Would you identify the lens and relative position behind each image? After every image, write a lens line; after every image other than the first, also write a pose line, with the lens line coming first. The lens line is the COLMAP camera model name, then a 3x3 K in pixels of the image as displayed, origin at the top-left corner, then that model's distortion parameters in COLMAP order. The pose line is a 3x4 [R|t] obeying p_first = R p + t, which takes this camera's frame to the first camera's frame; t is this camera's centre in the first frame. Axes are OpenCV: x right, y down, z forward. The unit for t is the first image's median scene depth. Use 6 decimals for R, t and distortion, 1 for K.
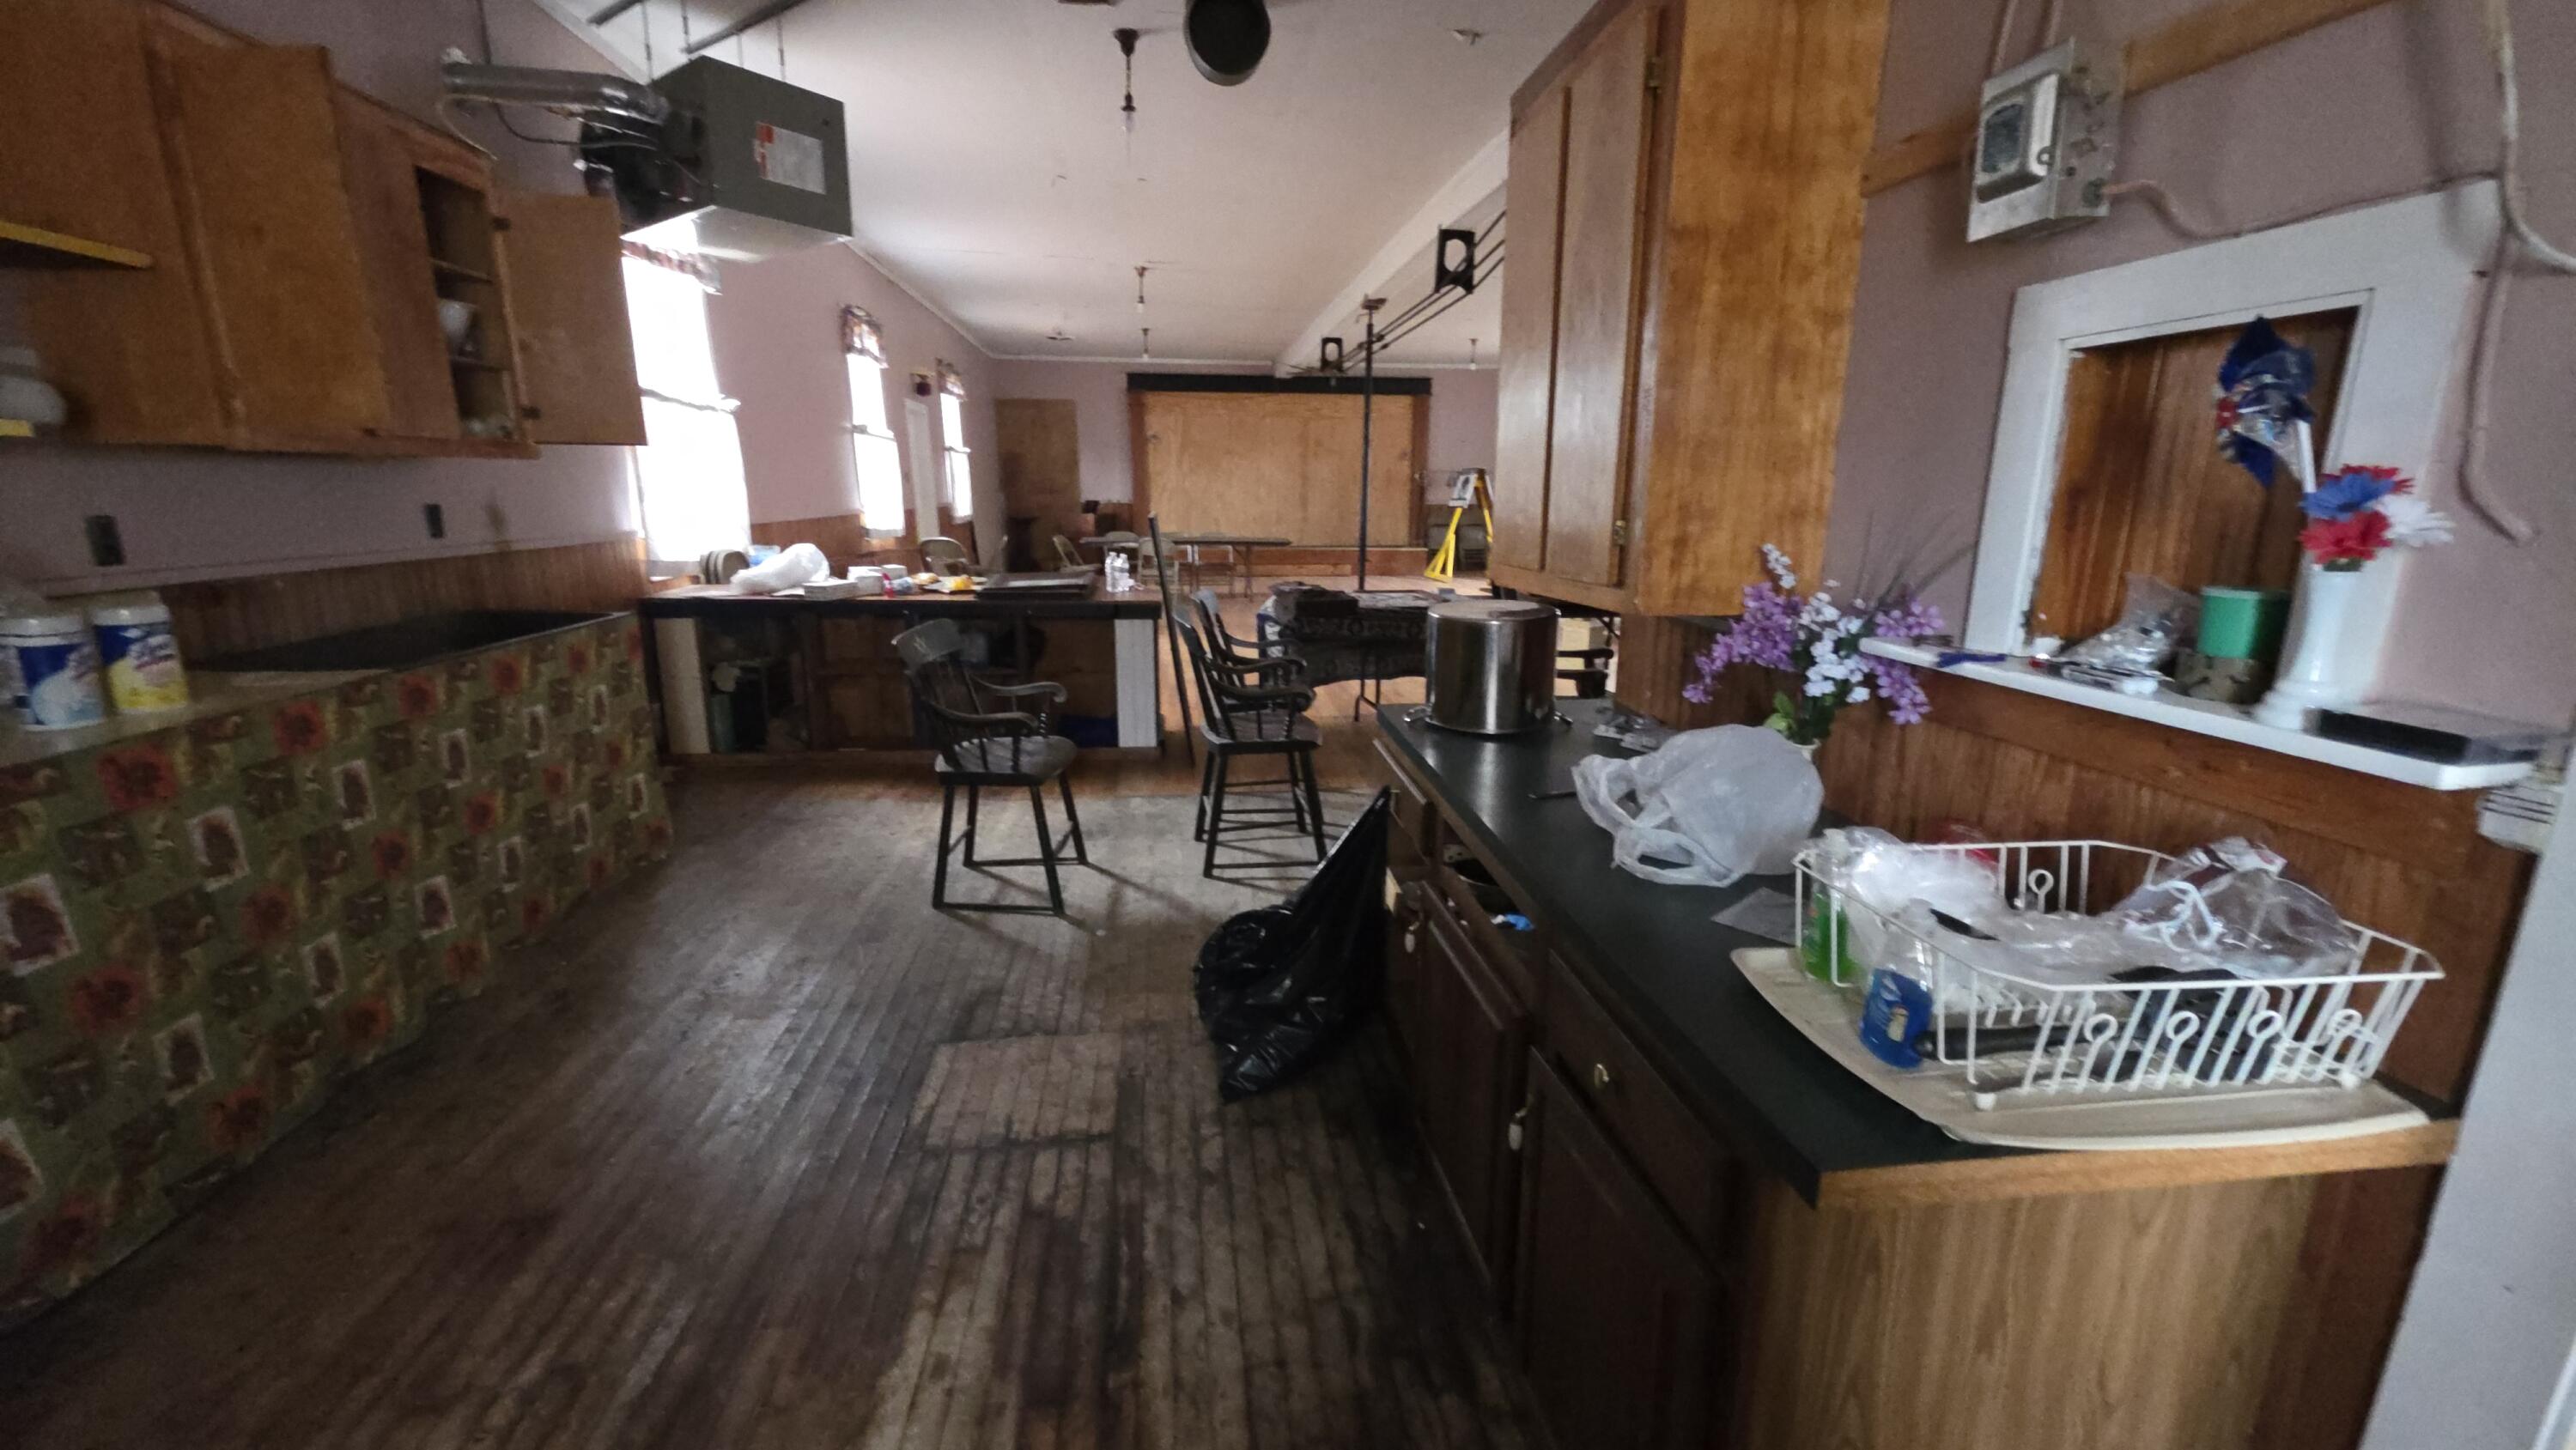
lens RADIAL K [[999.5, 0, 1285.1], [0, 999.5, 719.5], [0, 0, 1]] dist [0.001756, -0.000054]
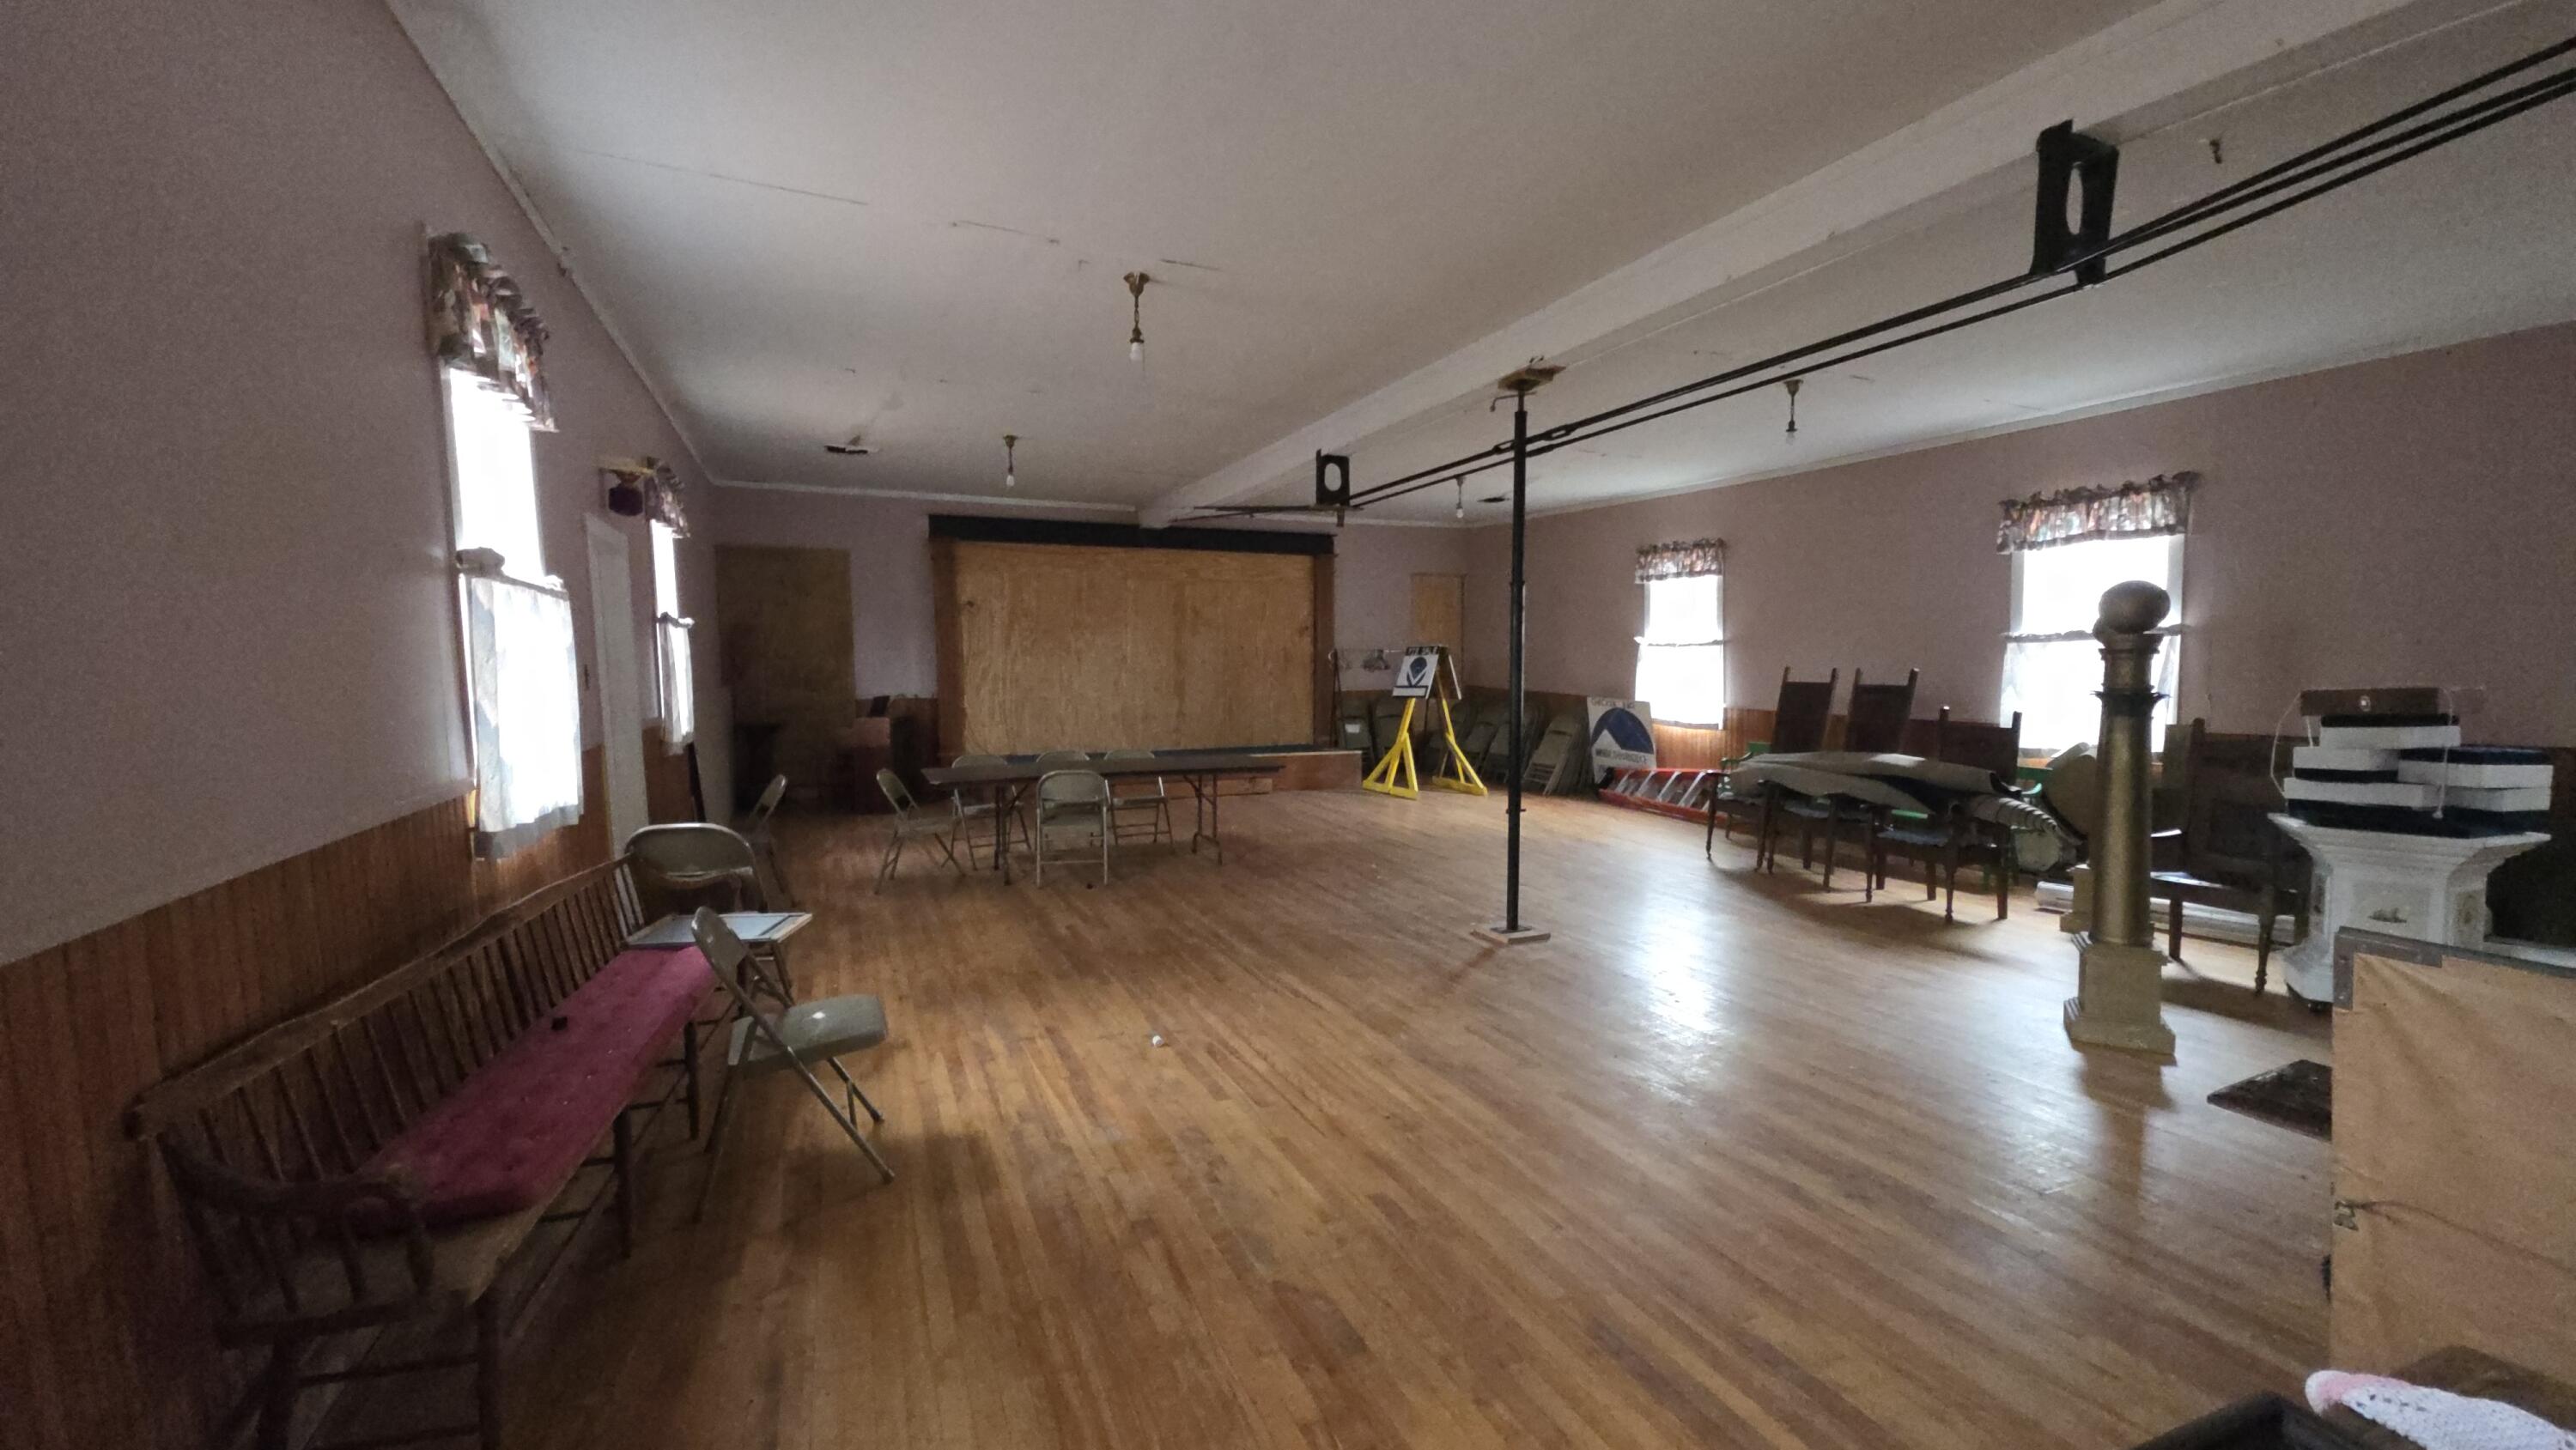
lens RADIAL K [[999.5, 0, 1295.9], [0, 999.5, 738.1], [0, 0, 1]] dist [0.001756, -0.000054]
pose [[0.952701, -0.034533, 0.301940, -0.161442], [0.079232, 0.987387, -0.137072, -0.097541], [-0.293398, 0.154512, 0.943421, 0.367956]]
